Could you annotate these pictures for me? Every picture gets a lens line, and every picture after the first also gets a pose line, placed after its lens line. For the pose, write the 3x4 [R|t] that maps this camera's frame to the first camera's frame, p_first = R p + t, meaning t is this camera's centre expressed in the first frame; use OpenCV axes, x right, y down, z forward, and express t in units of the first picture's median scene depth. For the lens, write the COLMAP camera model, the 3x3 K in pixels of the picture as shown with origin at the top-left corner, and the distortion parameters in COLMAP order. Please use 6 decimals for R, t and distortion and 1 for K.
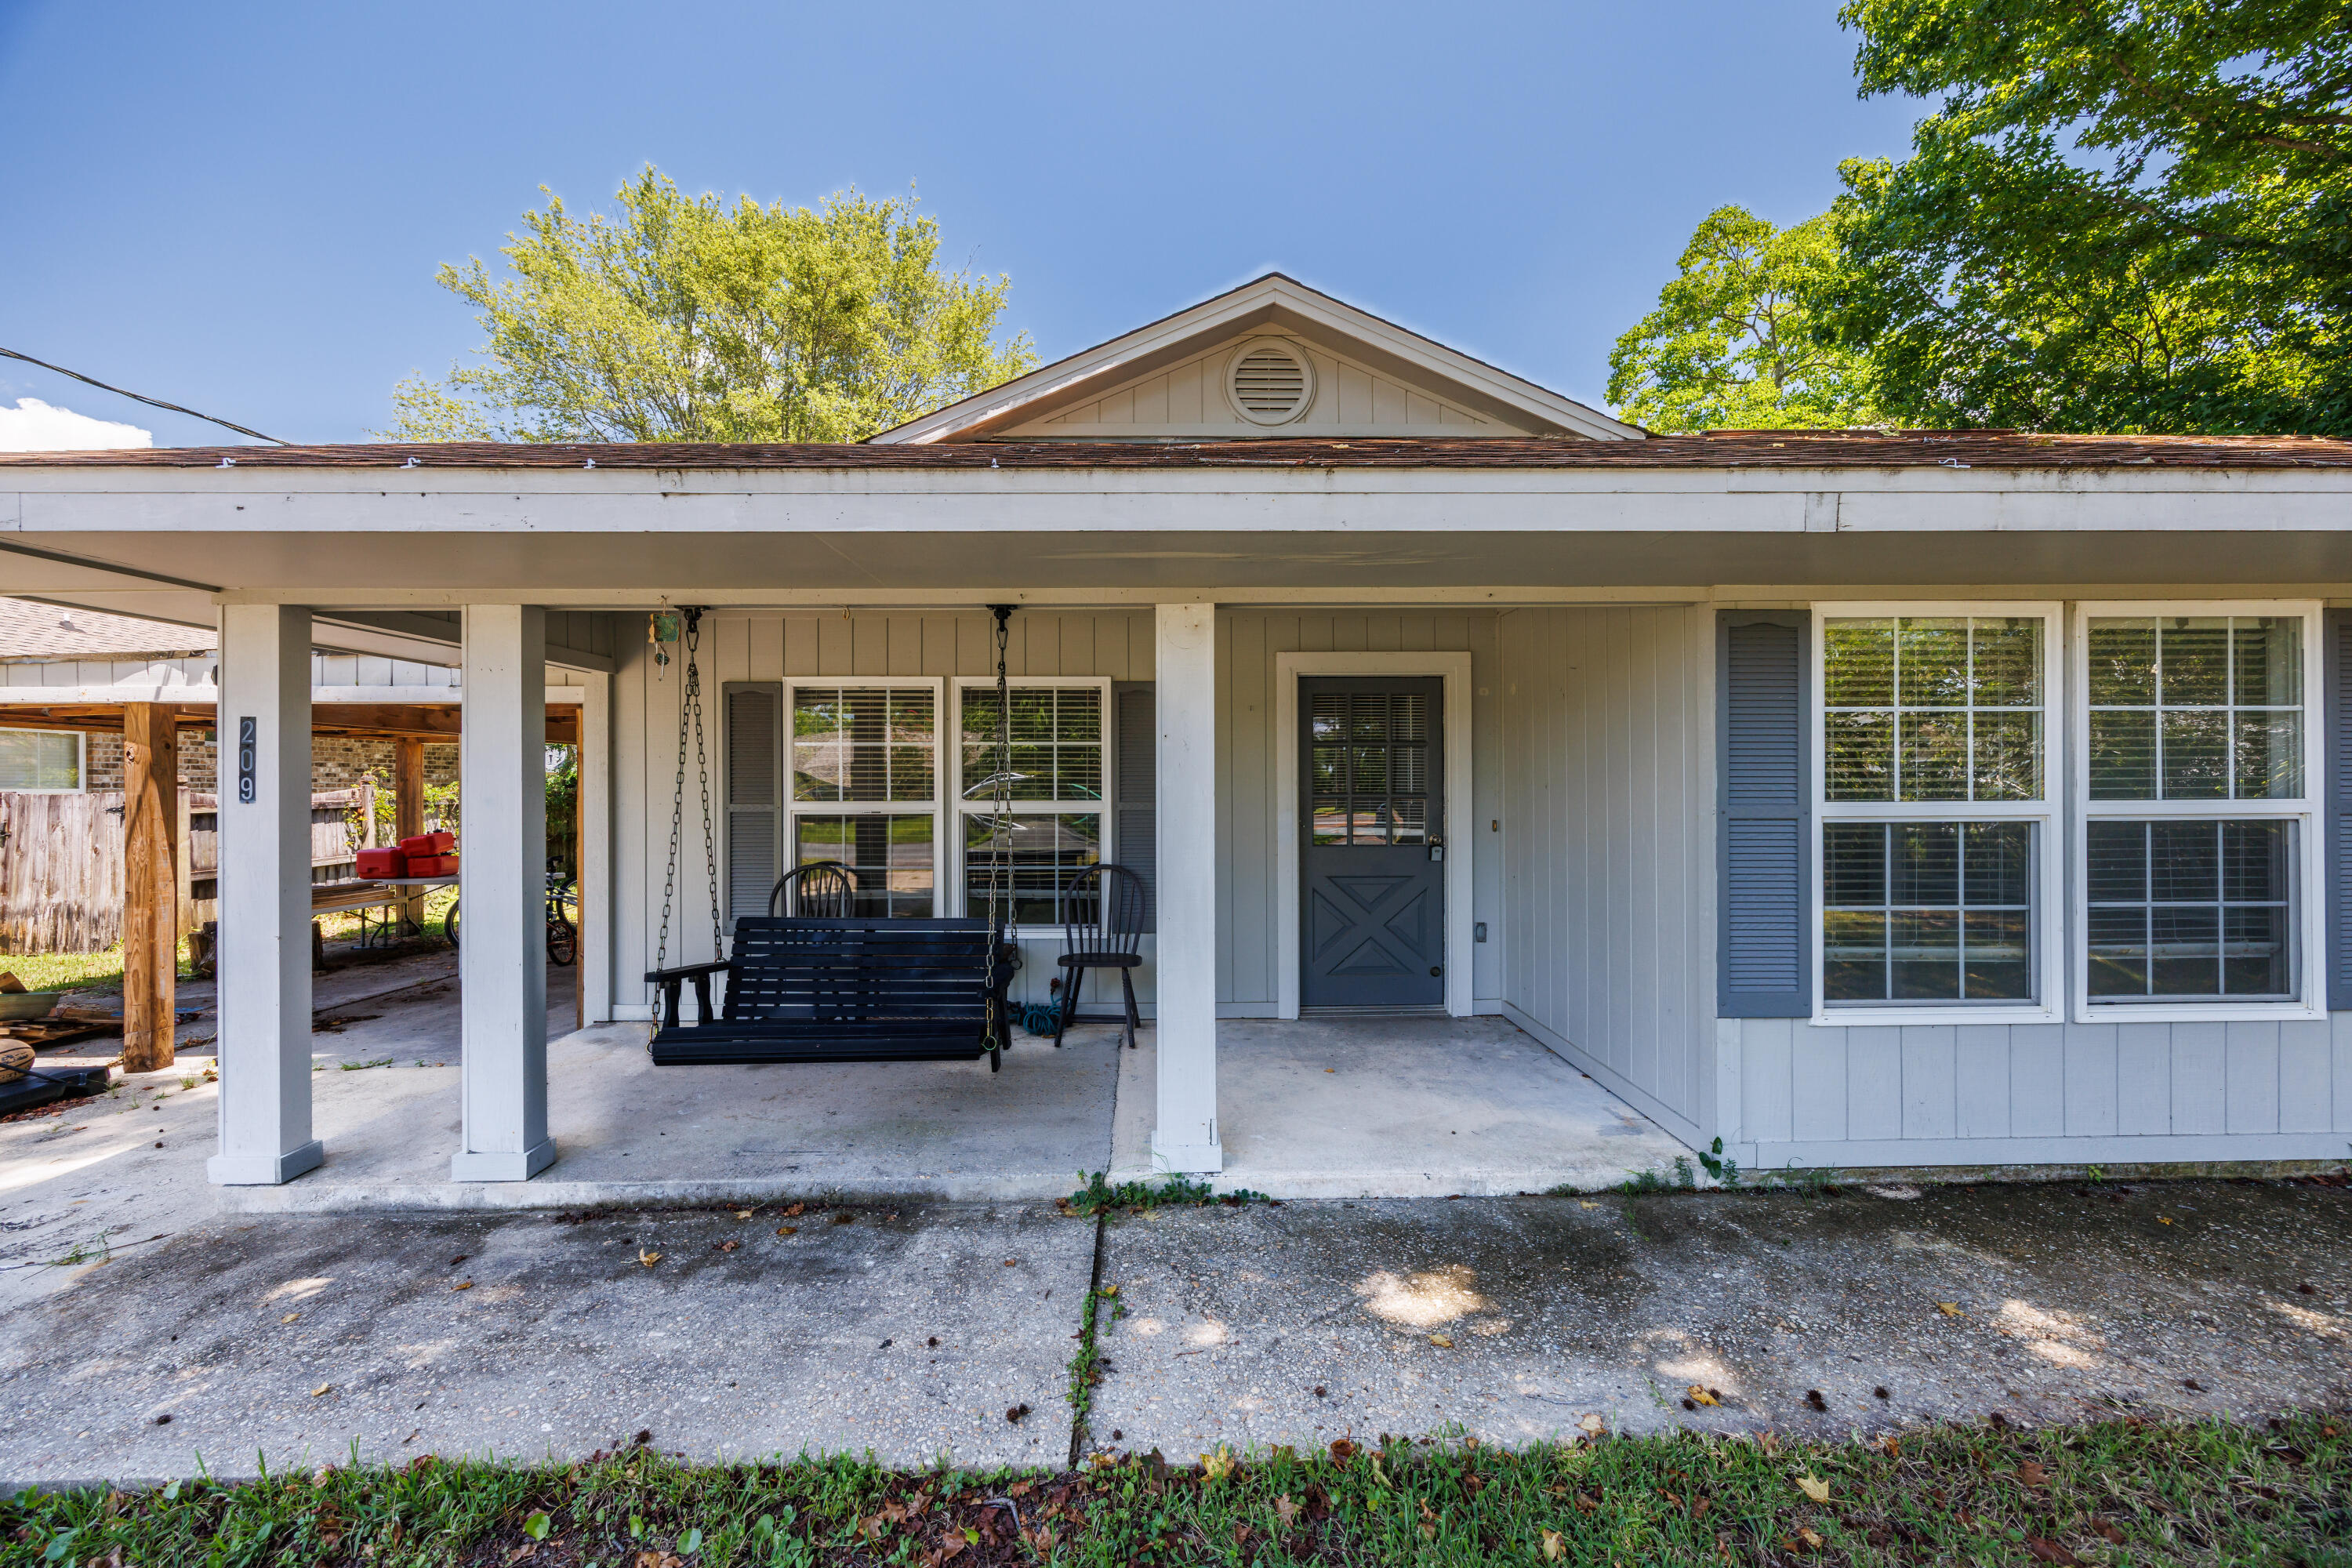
lens RADIAL K [[887.2, 0, 1155.9], [0, 887.2, 790.7], [0, 0, 1]] dist [-0.000902, 0.000126]
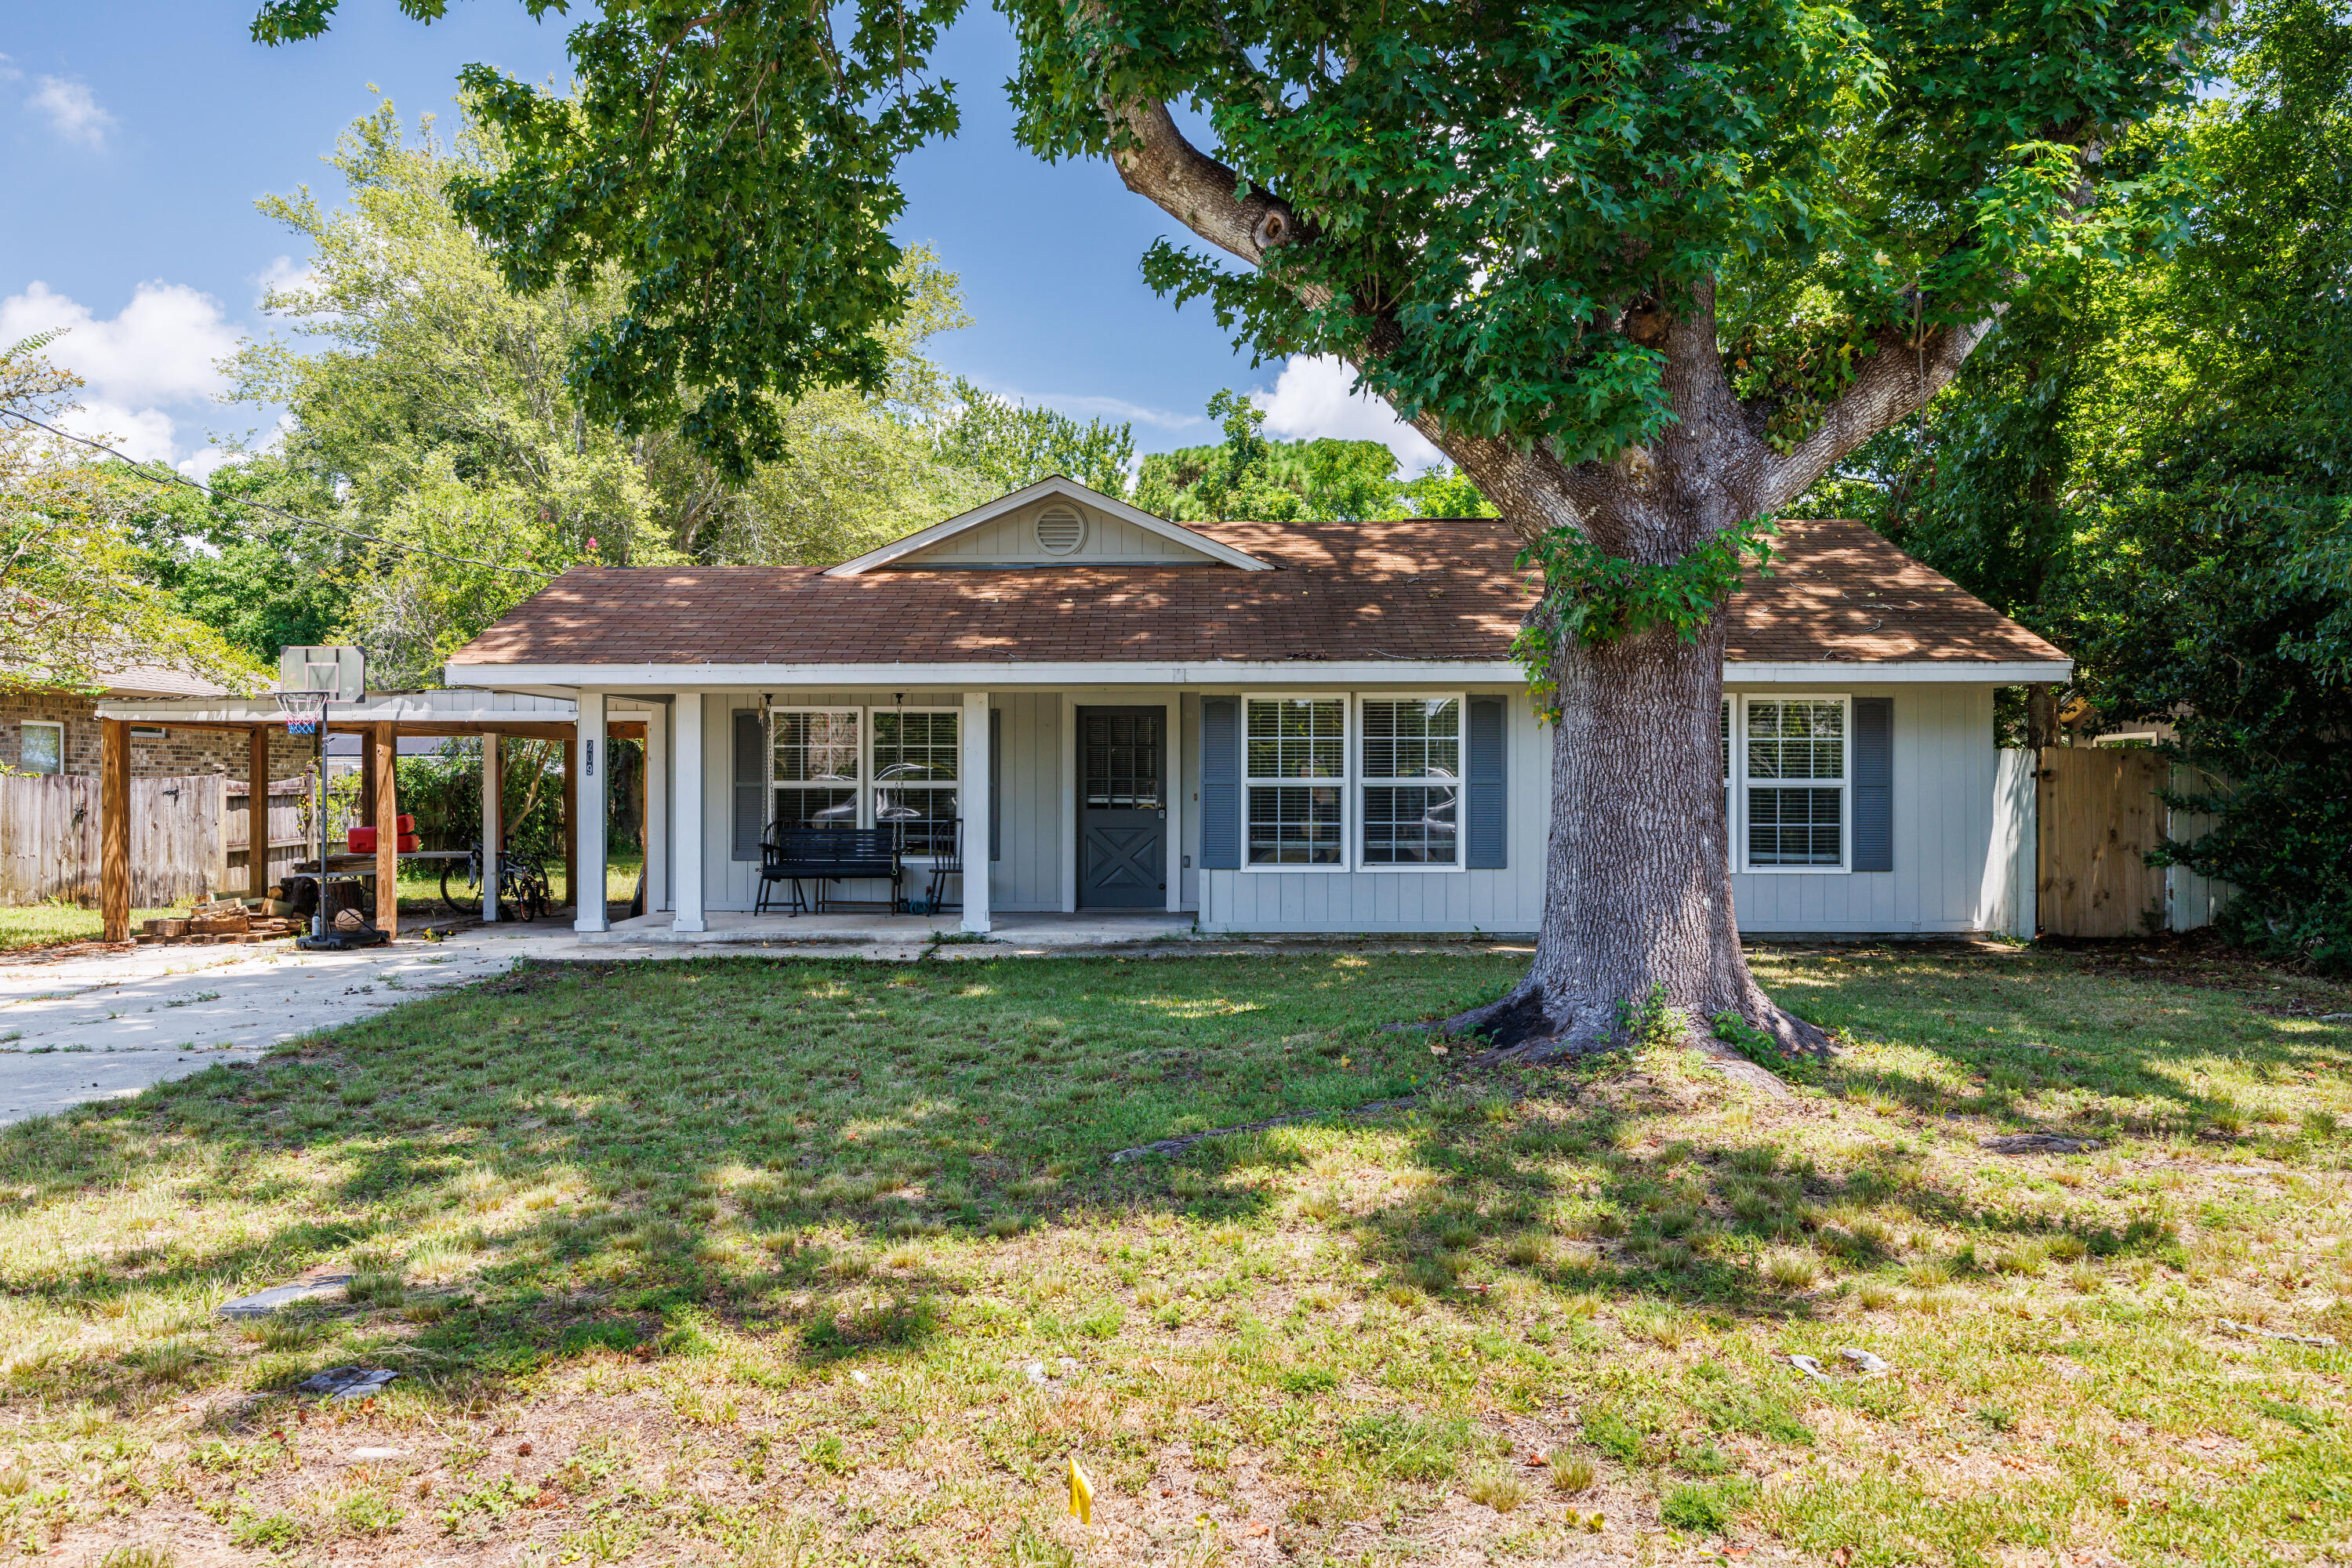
lens RADIAL K [[1588.0, 0, 1127.4], [0, 1588.0, 788.5], [0, 0, 1]] dist [-0.002643, 0.000086]
pose [[0.999684, 0.003940, -0.024808, 0.526400], [-0.004052, 0.999982, -0.004436, 0.058564], [0.024790, 0.004536, 0.999682, -3.118631]]
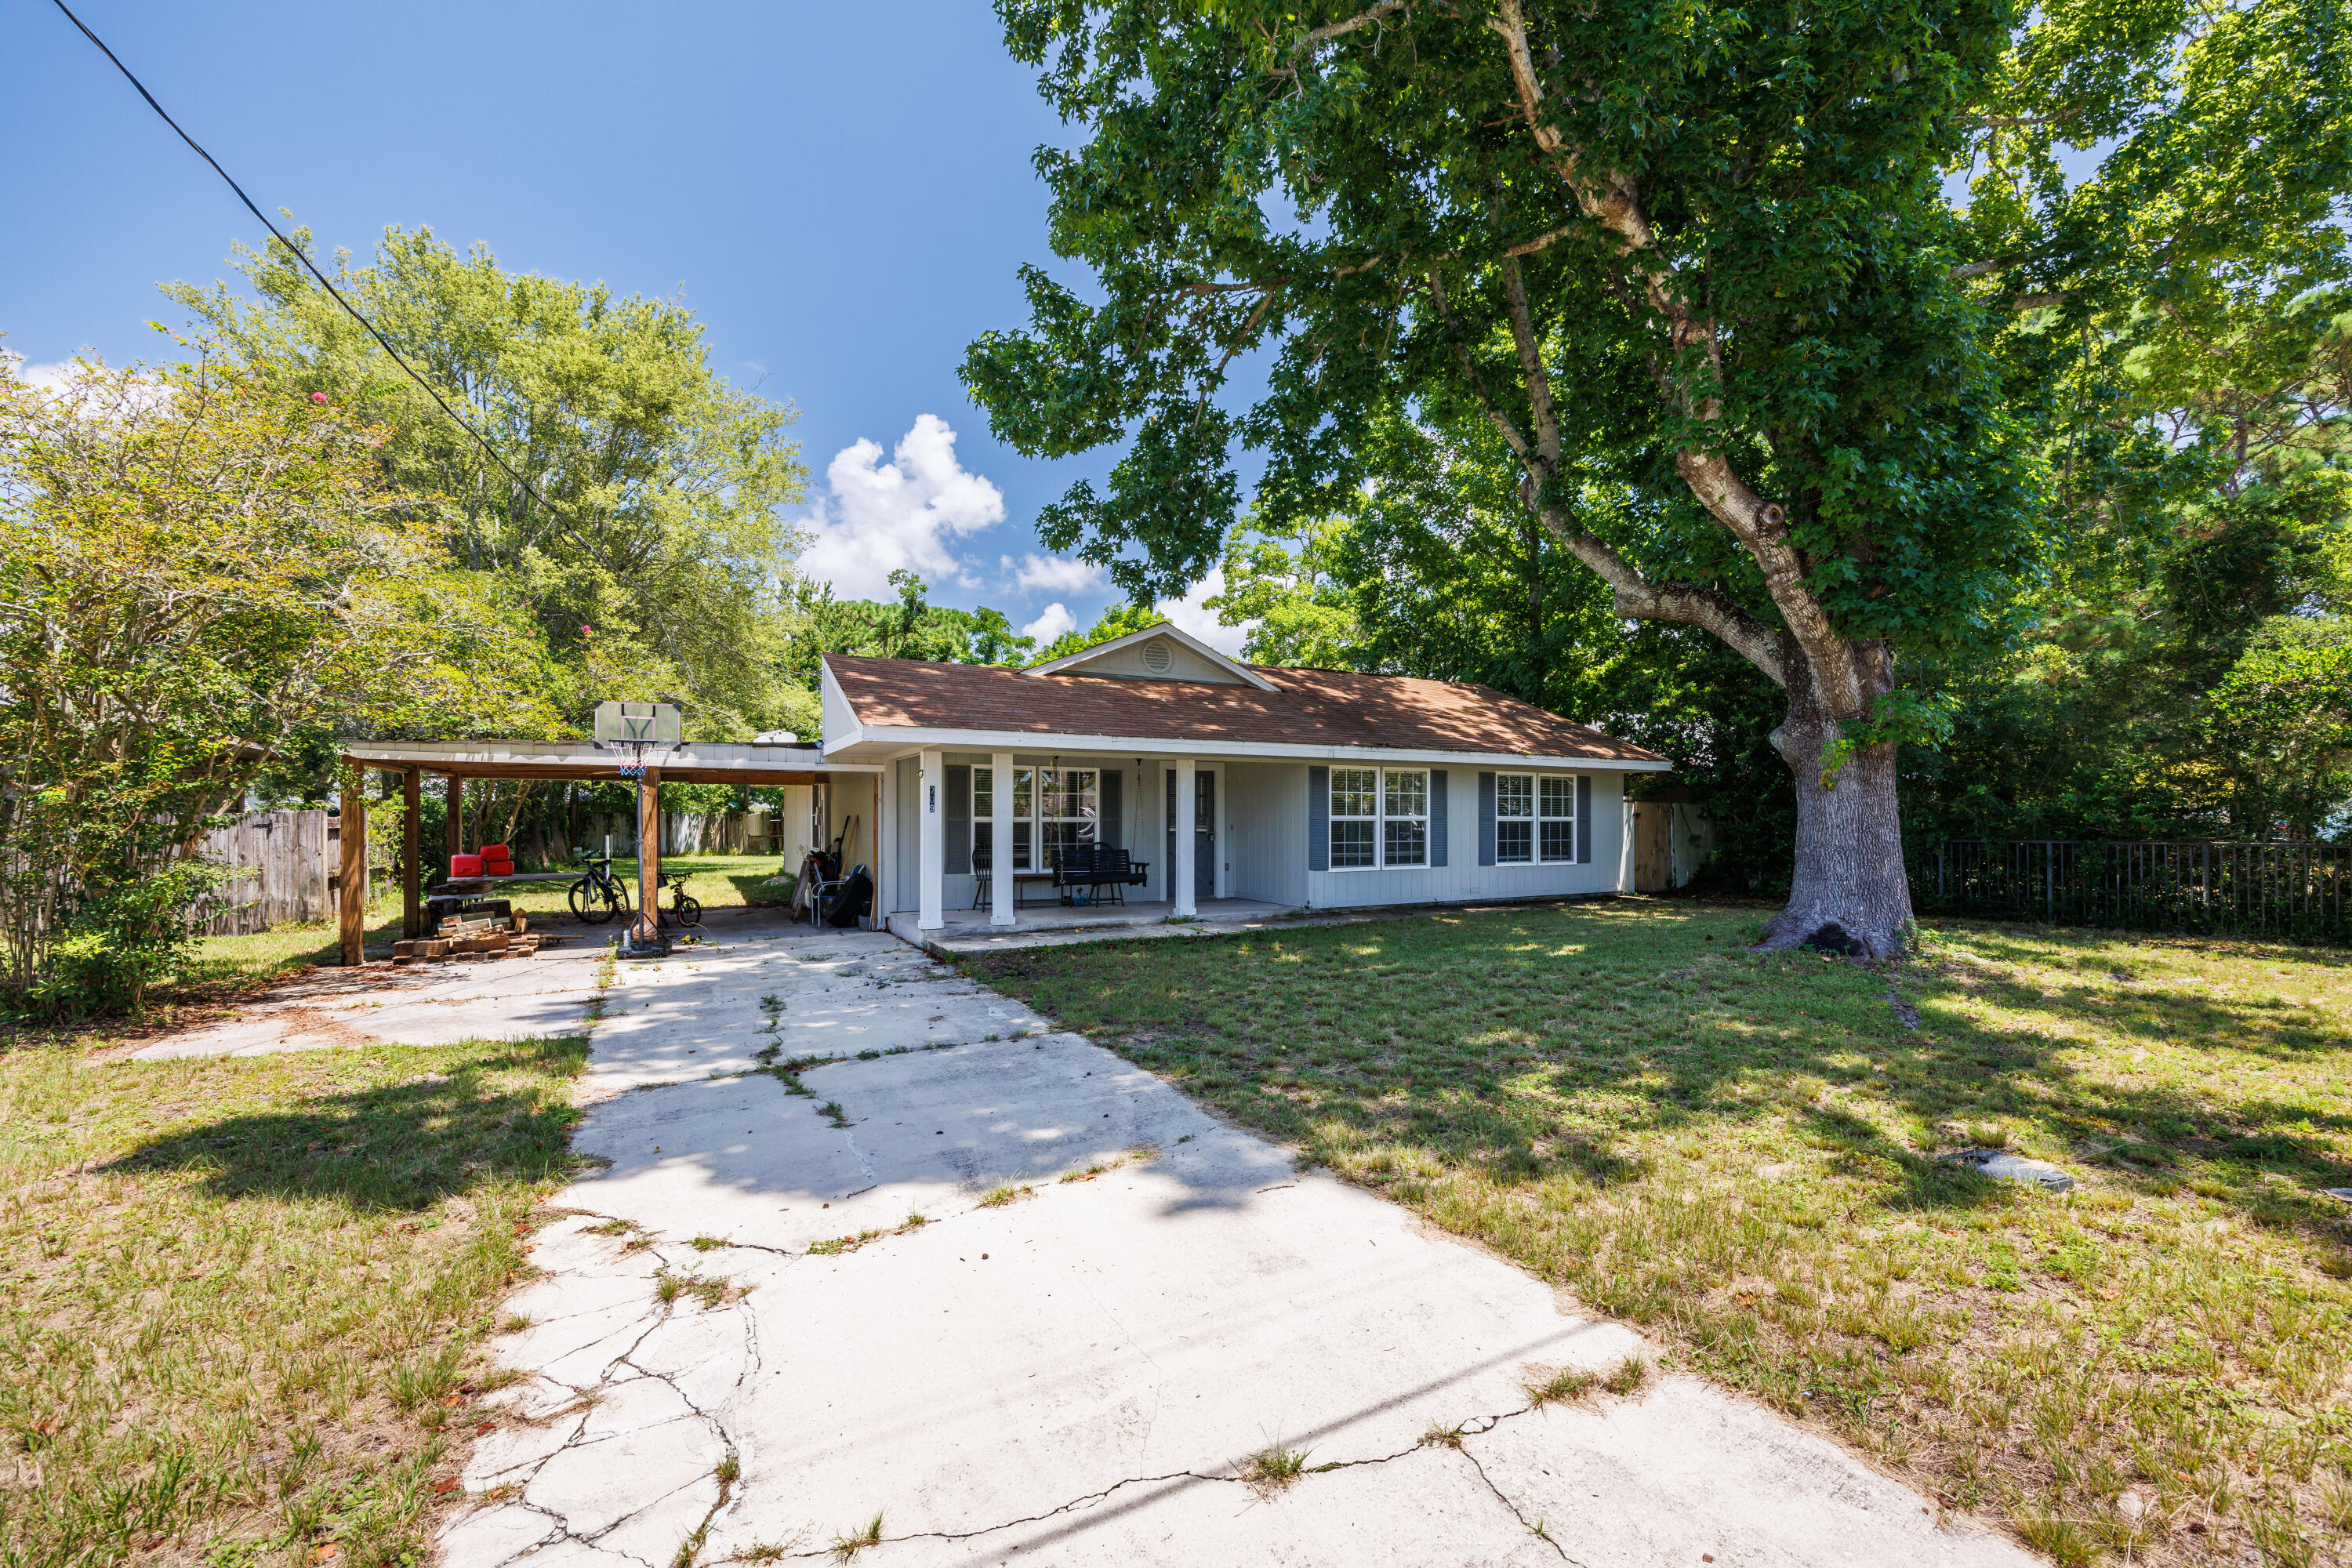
lens RADIAL K [[920.5, 0, 1179.2], [0, 920.5, 793.8], [0, 0, 1]] dist [-0.001739, 0.000043]
pose [[0.892113, 0.015811, 0.451536, -1.647667], [-0.002670, 0.999555, -0.029726, 0.037176], [-0.451805, 0.025314, 0.891757, -2.274902]]
